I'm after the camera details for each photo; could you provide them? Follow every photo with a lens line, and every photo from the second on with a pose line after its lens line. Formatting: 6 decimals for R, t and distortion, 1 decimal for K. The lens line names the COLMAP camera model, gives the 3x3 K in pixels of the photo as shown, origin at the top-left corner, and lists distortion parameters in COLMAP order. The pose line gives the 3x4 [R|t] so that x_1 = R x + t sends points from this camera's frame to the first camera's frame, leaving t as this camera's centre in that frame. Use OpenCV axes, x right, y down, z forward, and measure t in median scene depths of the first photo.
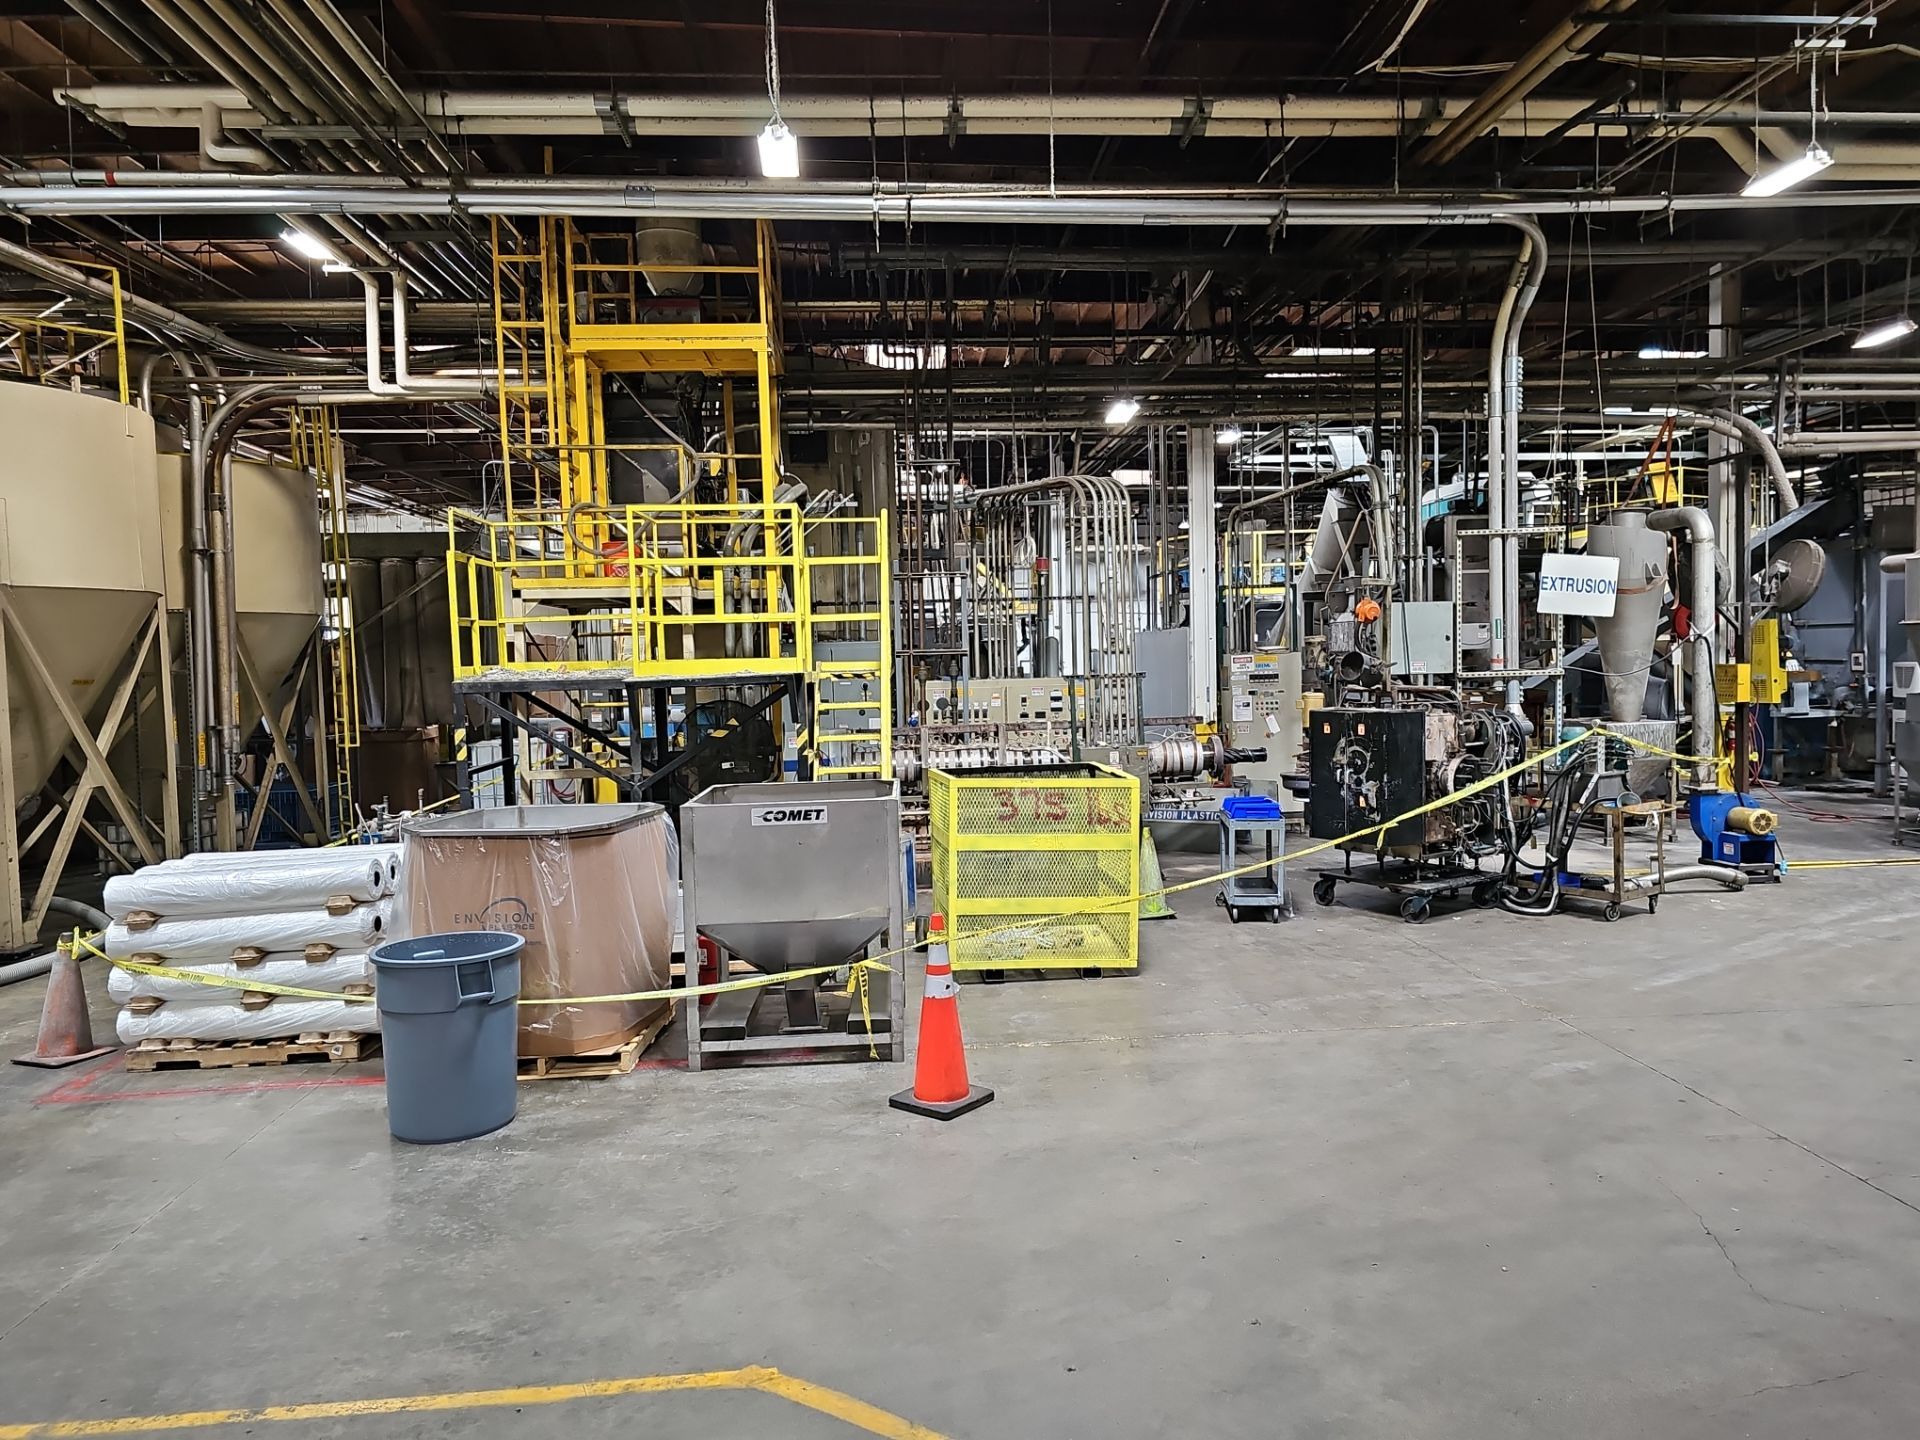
lens RADIAL K [[1344.9, 0, 965.8], [0, 1344.9, 726.7], [0, 0, 1]] dist [0.035444, -0.001520]
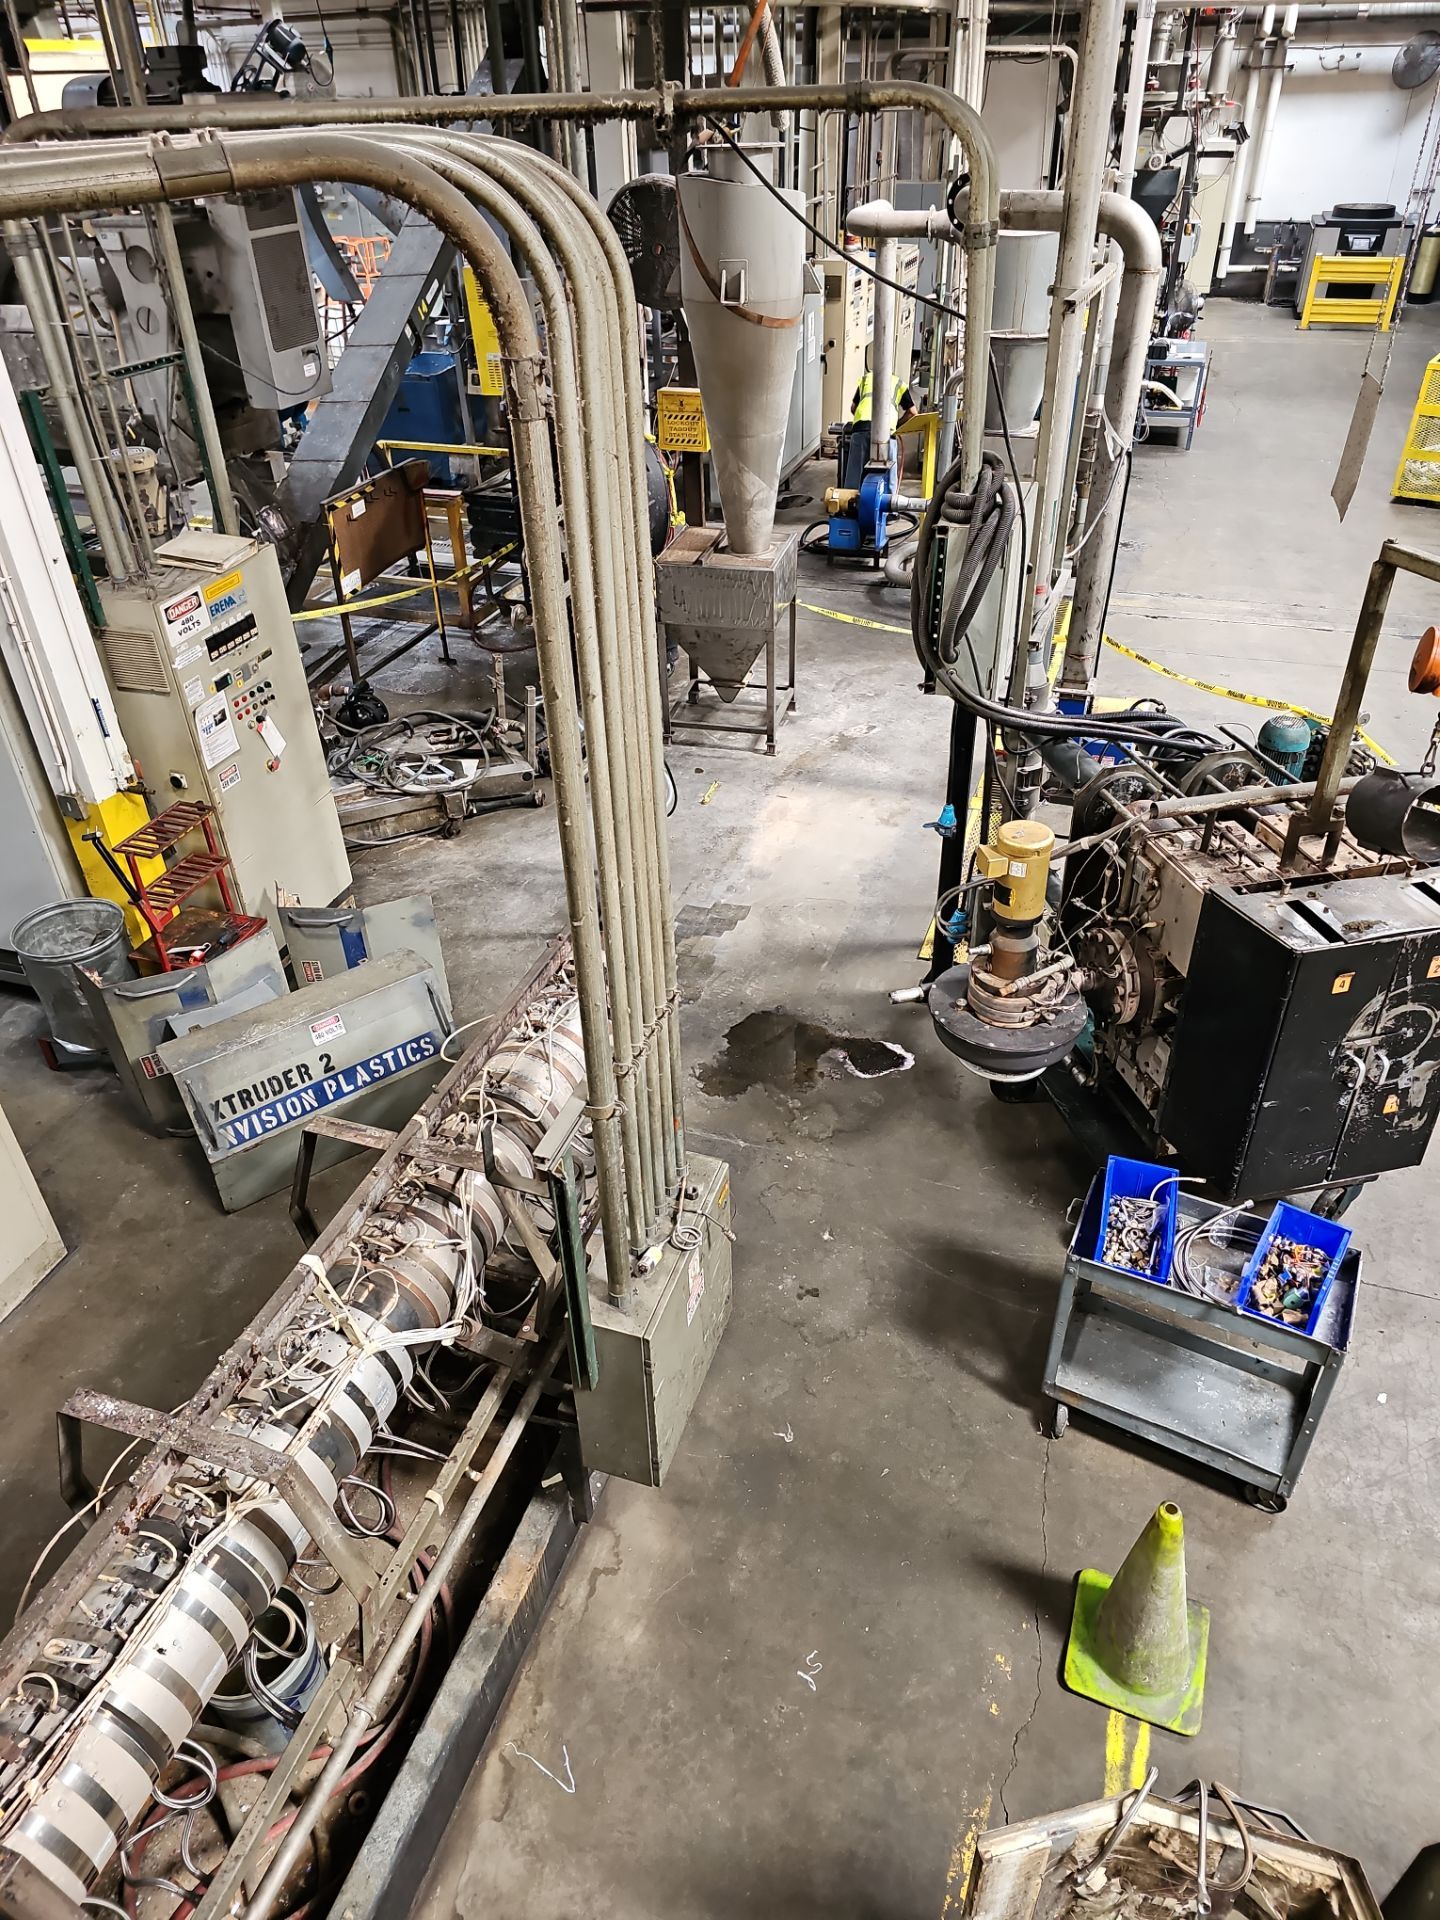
lens RADIAL K [[1262.0, 0, 722.7], [0, 1262.0, 954.4], [0, 0, 1]] dist [0.060926, -0.054457]
pose [[0.400821, -0.509748, 0.761249, -0.072867], [0.065490, 0.844732, 0.531167, -0.201721], [-0.913813, -0.163048, 0.371970, 0.983172]]
